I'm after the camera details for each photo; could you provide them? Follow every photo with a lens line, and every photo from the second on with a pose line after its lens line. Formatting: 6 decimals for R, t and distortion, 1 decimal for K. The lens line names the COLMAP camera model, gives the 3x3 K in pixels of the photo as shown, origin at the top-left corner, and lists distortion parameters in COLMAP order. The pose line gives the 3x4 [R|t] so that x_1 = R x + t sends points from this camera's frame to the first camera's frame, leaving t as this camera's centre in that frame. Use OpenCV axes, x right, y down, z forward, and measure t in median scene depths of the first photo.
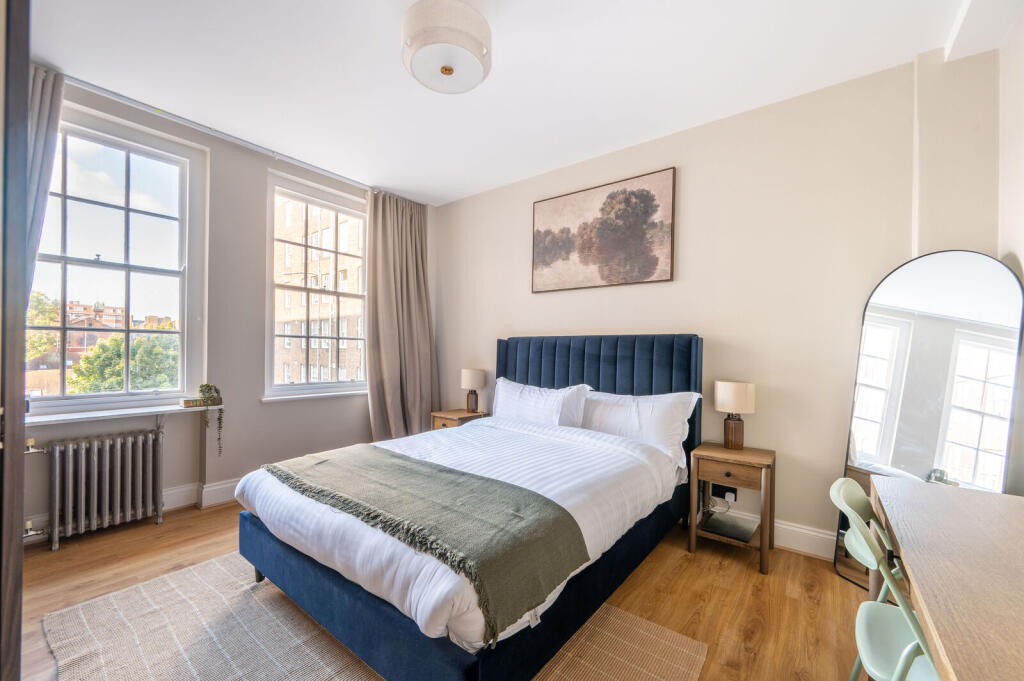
lens RADIAL K [[405.4, 0, 511.4], [0, 405.4, 351.6], [0, 0, 1]] dist [0.000005, 0.000176]
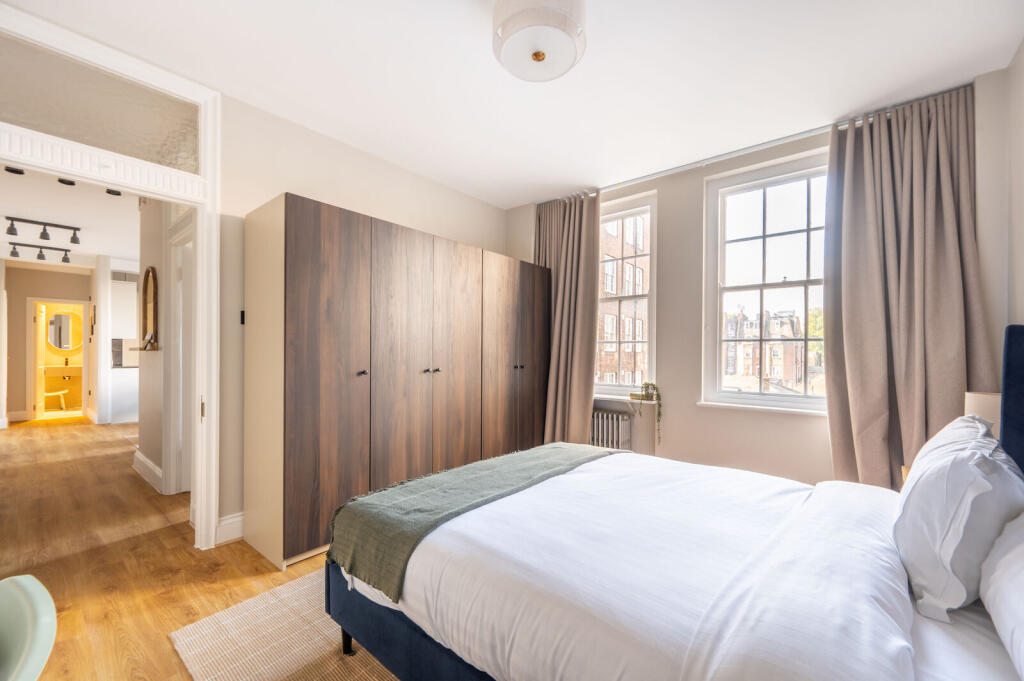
lens RADIAL K [[405.4, 0, 511.4], [0, 405.4, 351.6], [0, 0, 1]] dist [0.000005, 0.000176]
pose [[-0.024915, -0.015396, -0.999571, 0.367694], [-0.004627, 0.999872, -0.015285, 0.004552], [0.999679, 0.004244, -0.024983, 0.458216]]
